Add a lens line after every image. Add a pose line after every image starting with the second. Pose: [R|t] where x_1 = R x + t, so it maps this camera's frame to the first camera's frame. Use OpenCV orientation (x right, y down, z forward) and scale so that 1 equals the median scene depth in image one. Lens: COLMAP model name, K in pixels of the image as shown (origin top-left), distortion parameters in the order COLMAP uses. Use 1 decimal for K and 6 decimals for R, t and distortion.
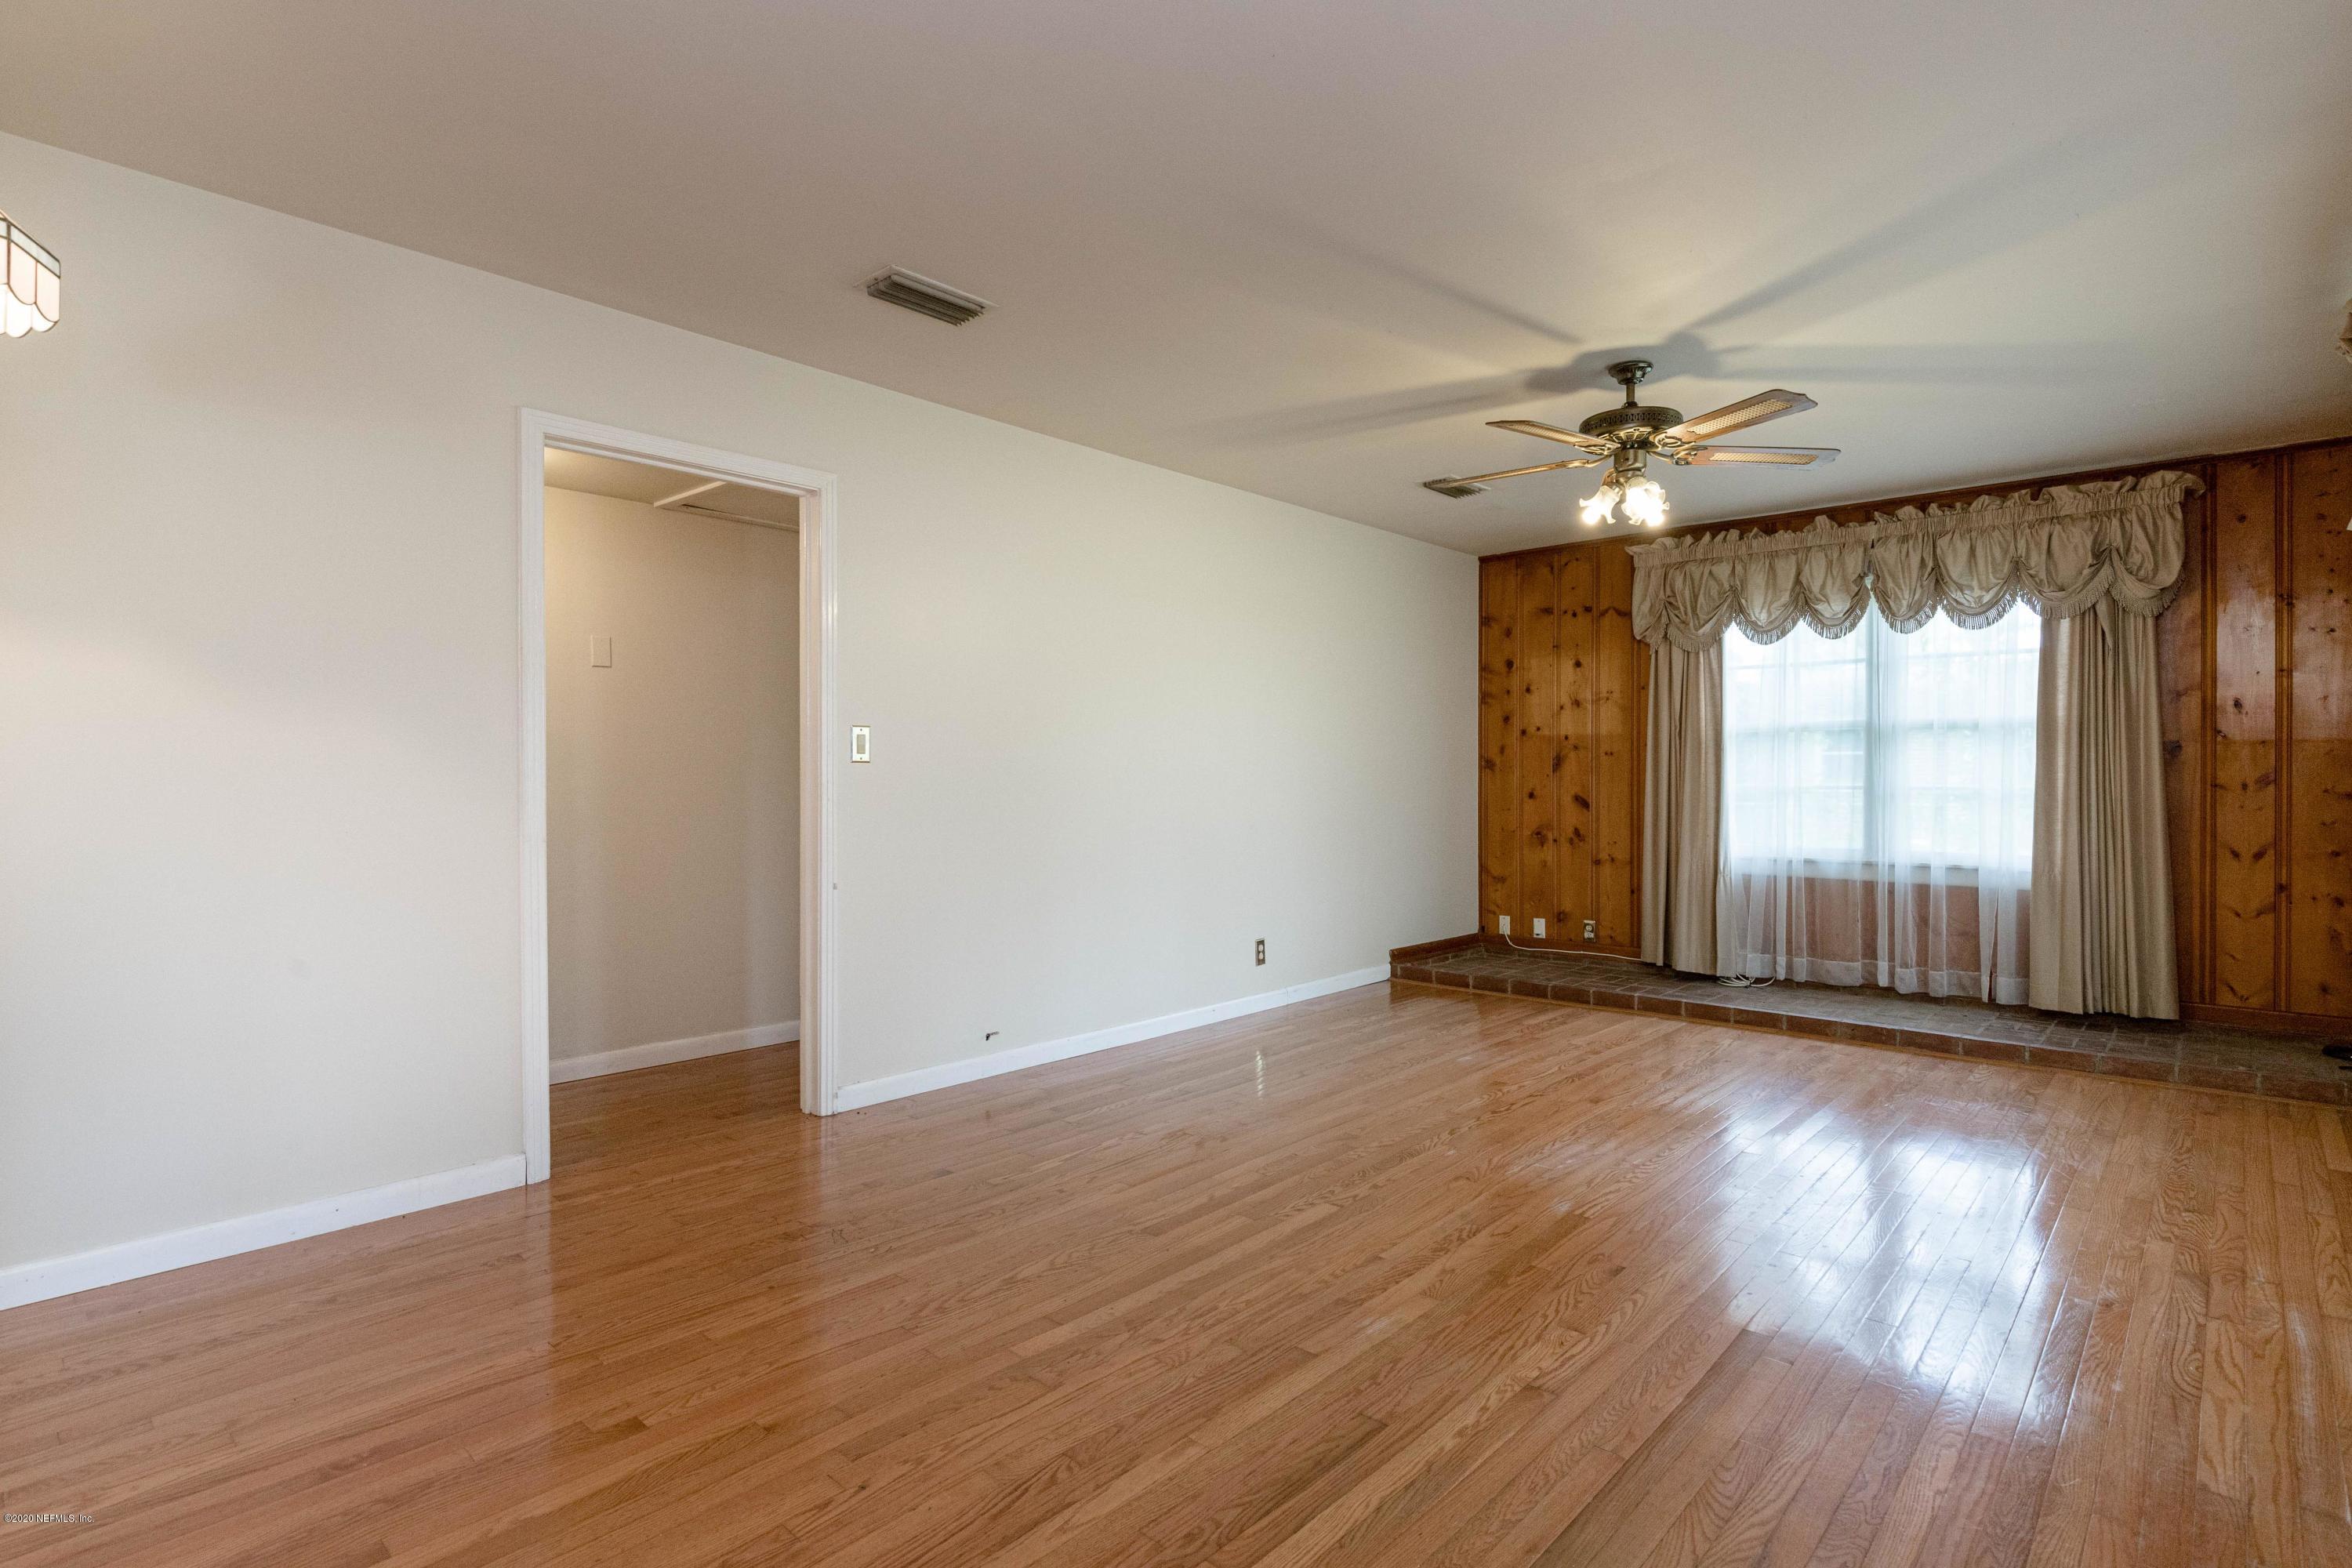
lens RADIAL K [[1150.9, 0, 1209.0], [0, 1150.9, 782.3], [0, 0, 1]] dist [-0.003181, 0.001044]
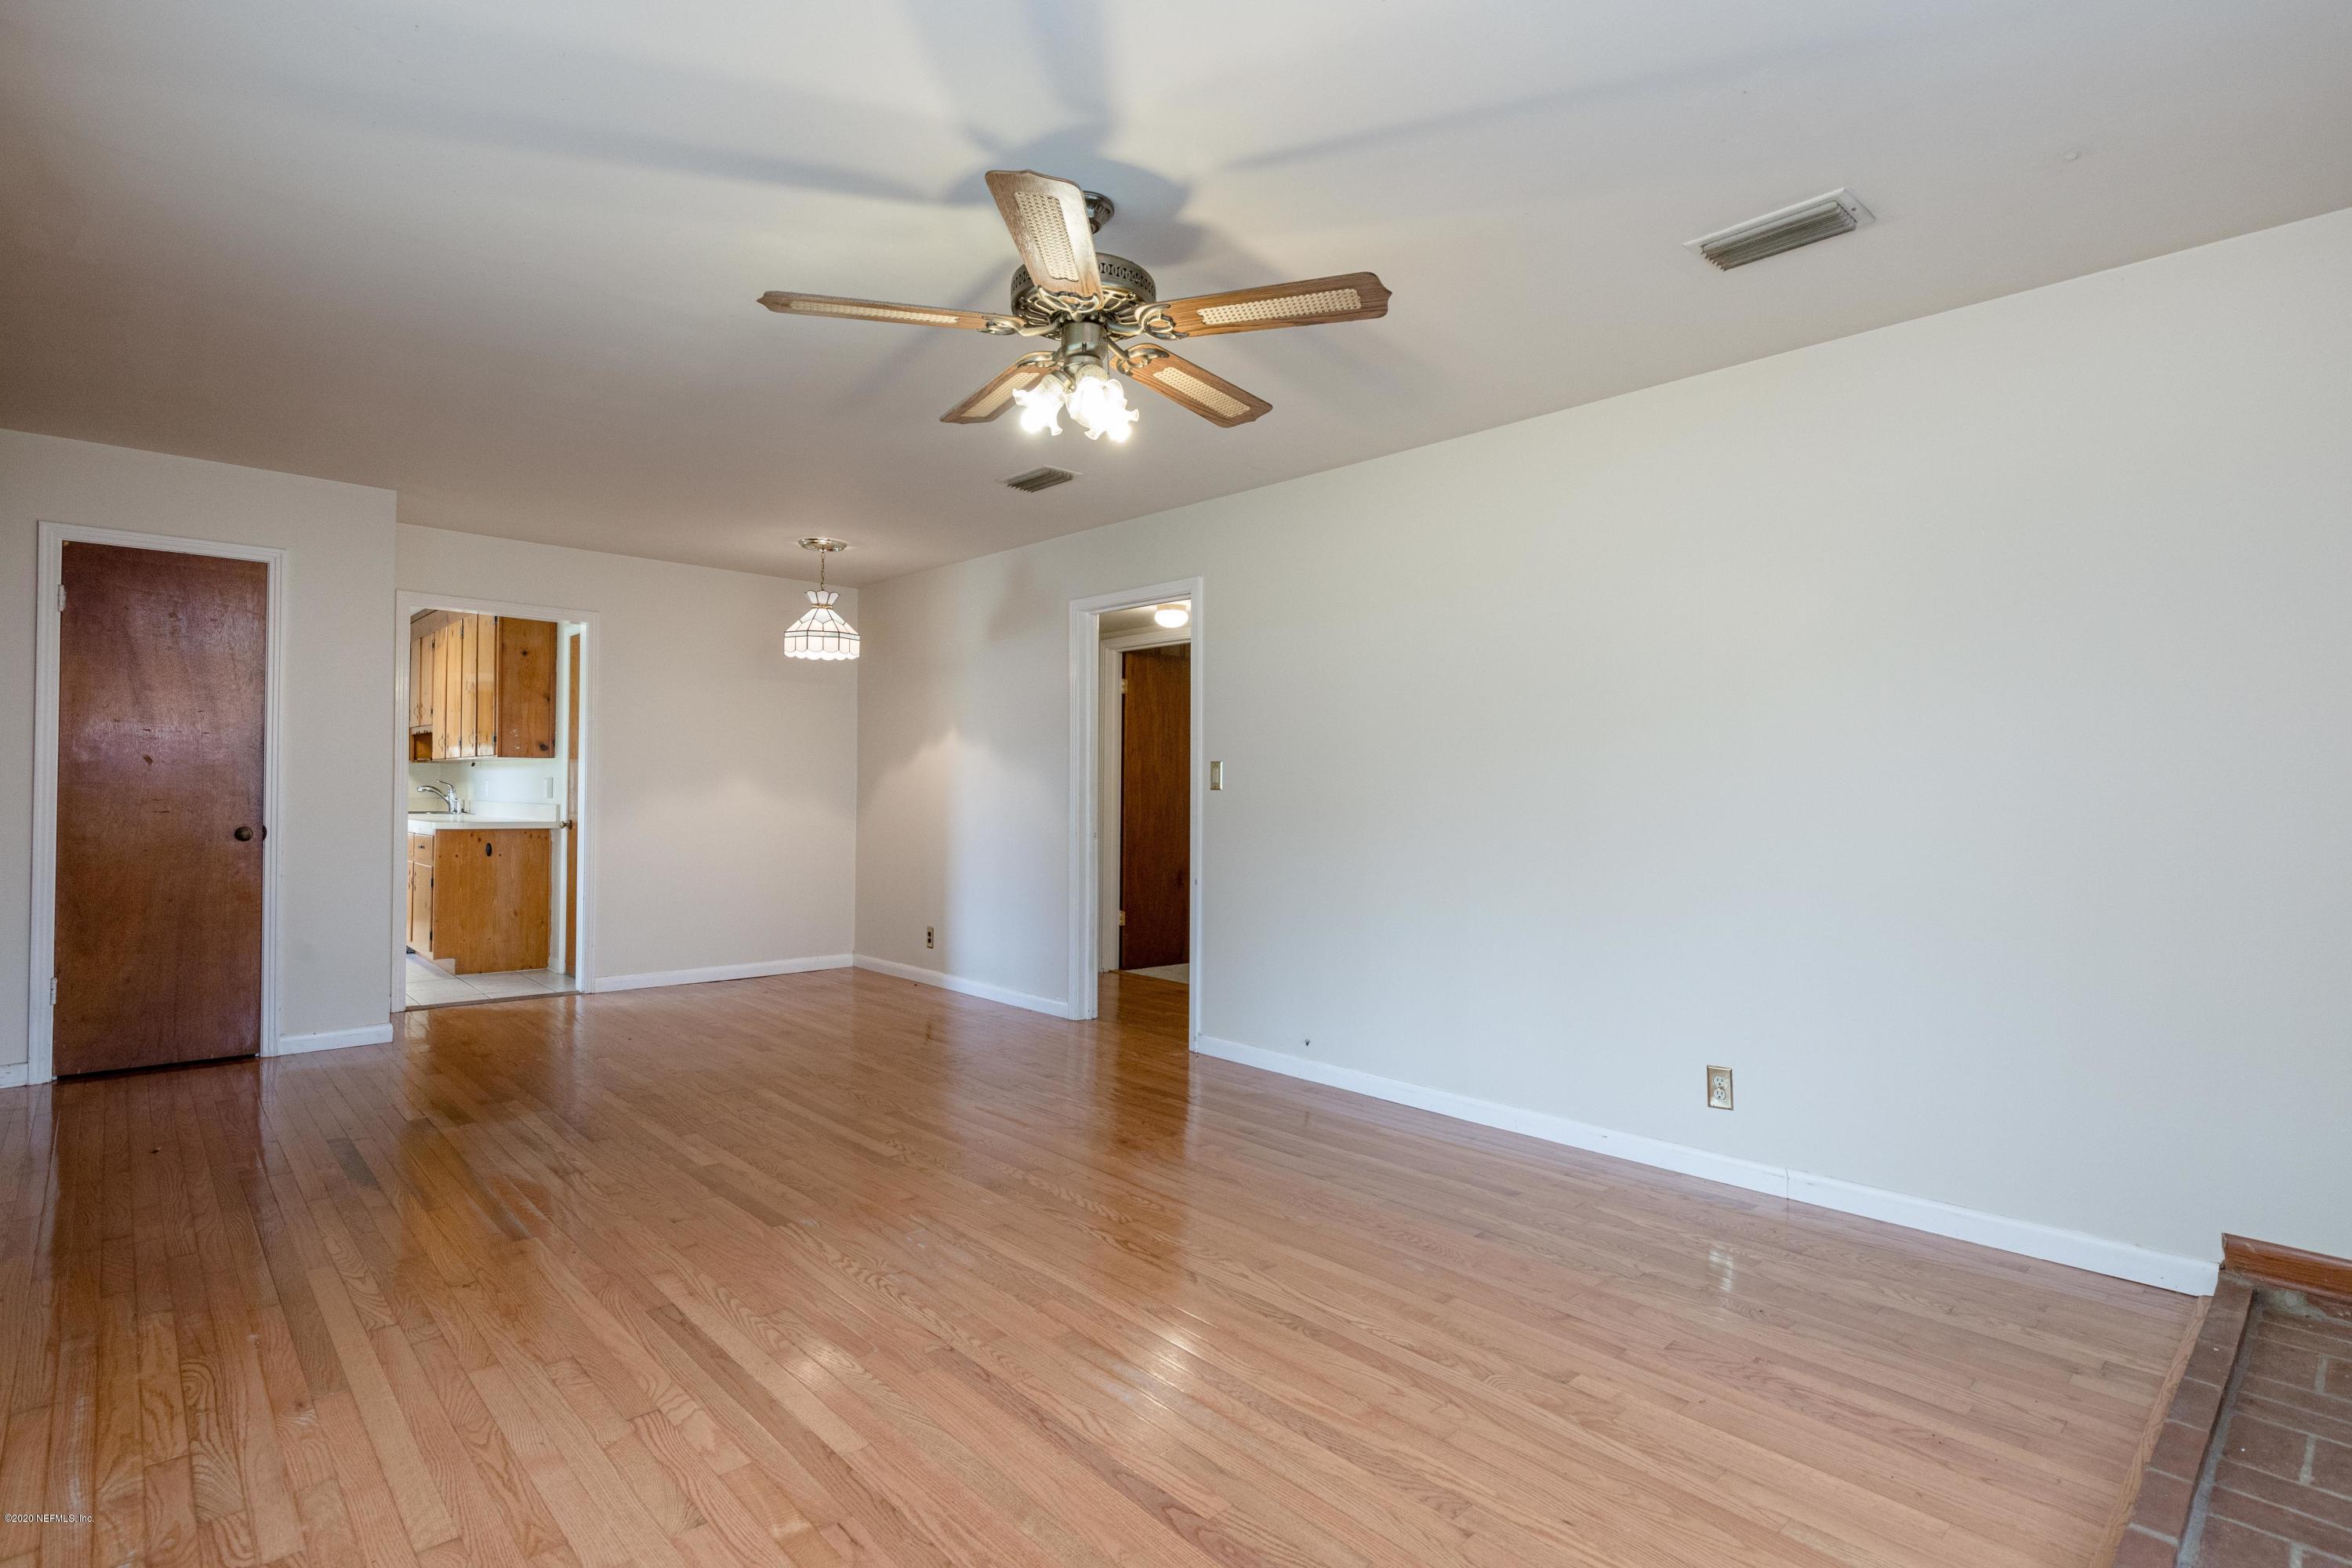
lens RADIAL K [[1150.9, 0, 1181.3], [0, 1150.9, 775.0], [0, 0, 1]] dist [-0.003181, 0.001044]
pose [[-0.090438, -0.015107, -0.995788, 0.717056], [-0.014171, 0.999803, -0.013881, -0.010281], [0.995801, 0.012856, -0.090634, 0.780524]]
